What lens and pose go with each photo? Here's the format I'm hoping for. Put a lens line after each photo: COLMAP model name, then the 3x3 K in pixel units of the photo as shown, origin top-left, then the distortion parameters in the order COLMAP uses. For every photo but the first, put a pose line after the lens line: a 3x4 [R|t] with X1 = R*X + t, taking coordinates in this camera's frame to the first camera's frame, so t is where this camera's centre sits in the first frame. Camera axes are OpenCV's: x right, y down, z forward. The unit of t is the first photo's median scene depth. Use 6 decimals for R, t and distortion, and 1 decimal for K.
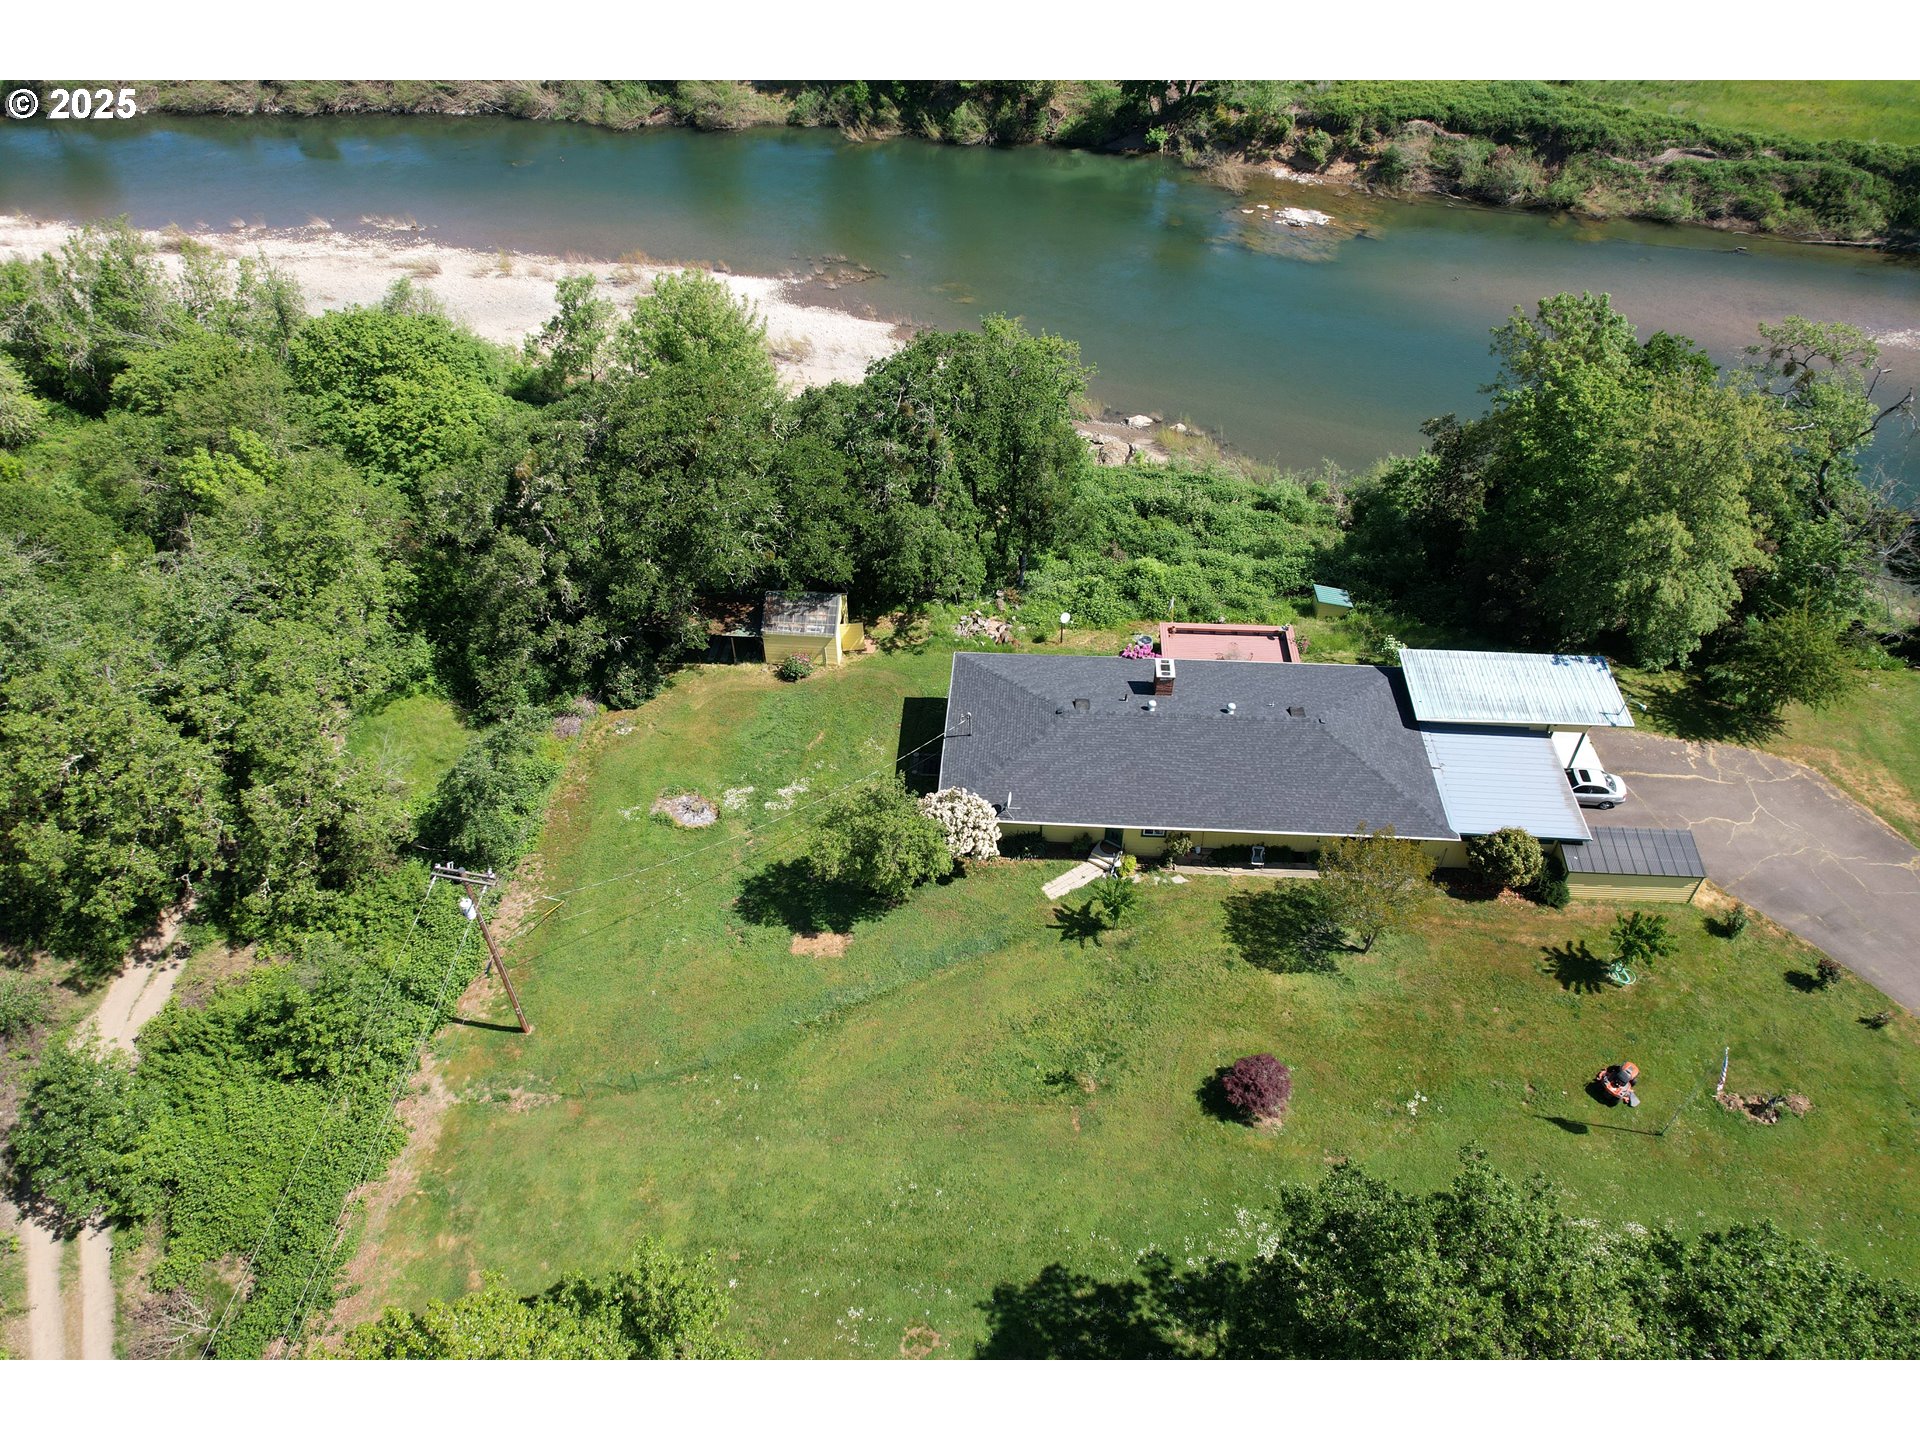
lens RADIAL K [[1232.1, 0, 964.1], [0, 1232.1, 725.2], [0, 0, 1]] dist [-0.061724, 0.045037]
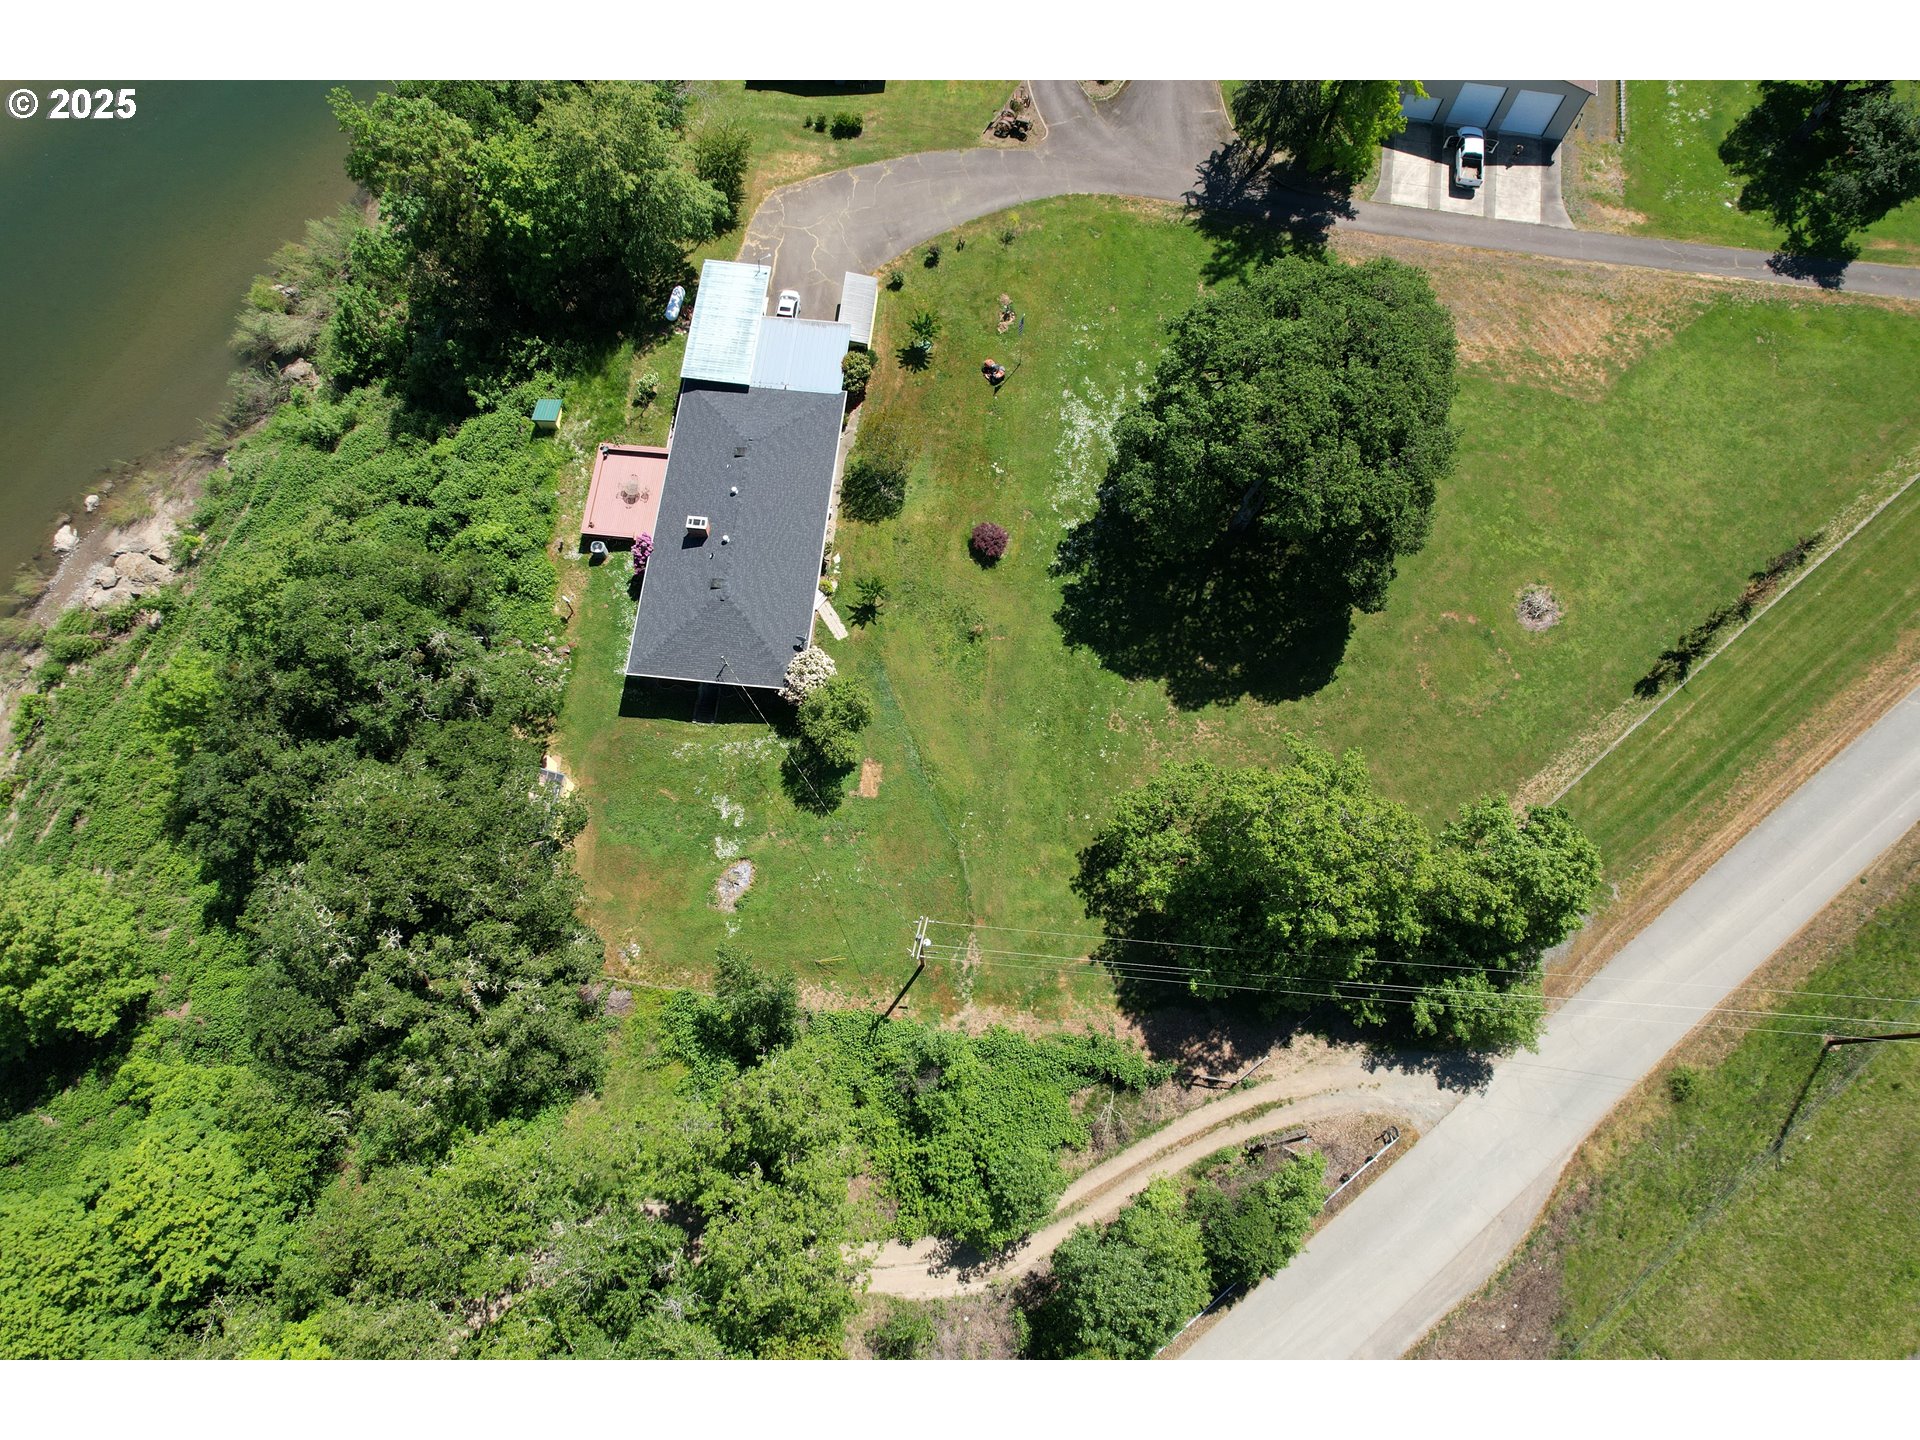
lens RADIAL K [[1232.1, 0, 990.4], [0, 1232.1, 719.9], [0, 0, 1]] dist [-0.061724, 0.045037]
pose [[0.023314, -0.943837, 0.329589, -0.538413], [0.659488, 0.262292, 0.704470, -0.806448], [-0.751354, 0.200936, 0.628564, -0.090249]]
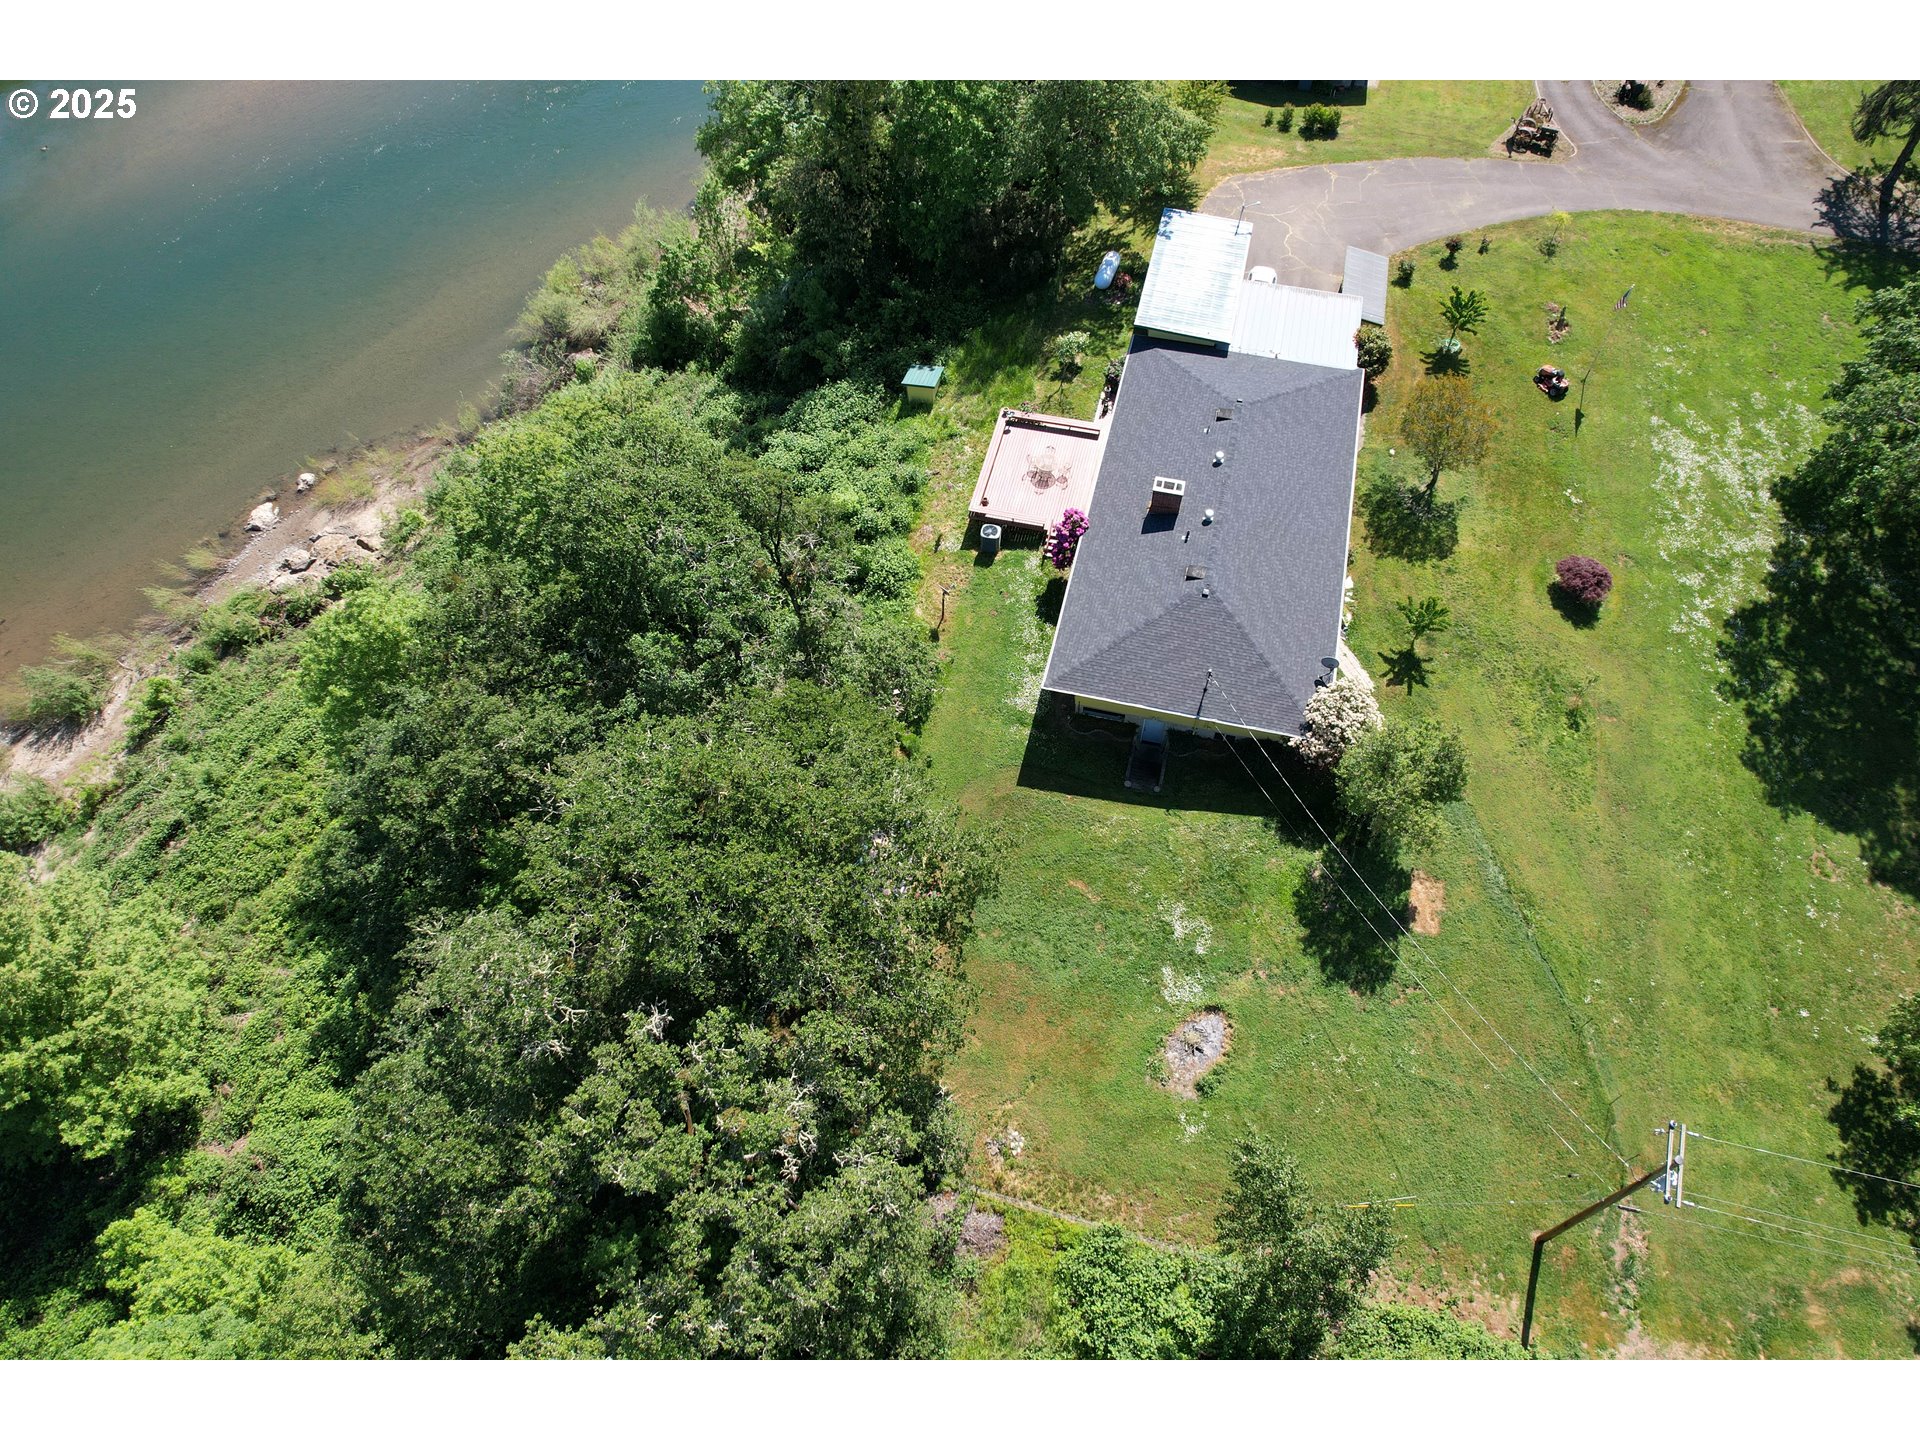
lens RADIAL K [[1232.1, 0, 976.2], [0, 1232.1, 721.5], [0, 0, 1]] dist [-0.061724, 0.045037]
pose [[0.172813, -0.816211, 0.551304, -0.552977], [0.674417, 0.505988, 0.537716, -0.591630], [-0.717842, 0.278884, 0.637907, 0.608110]]
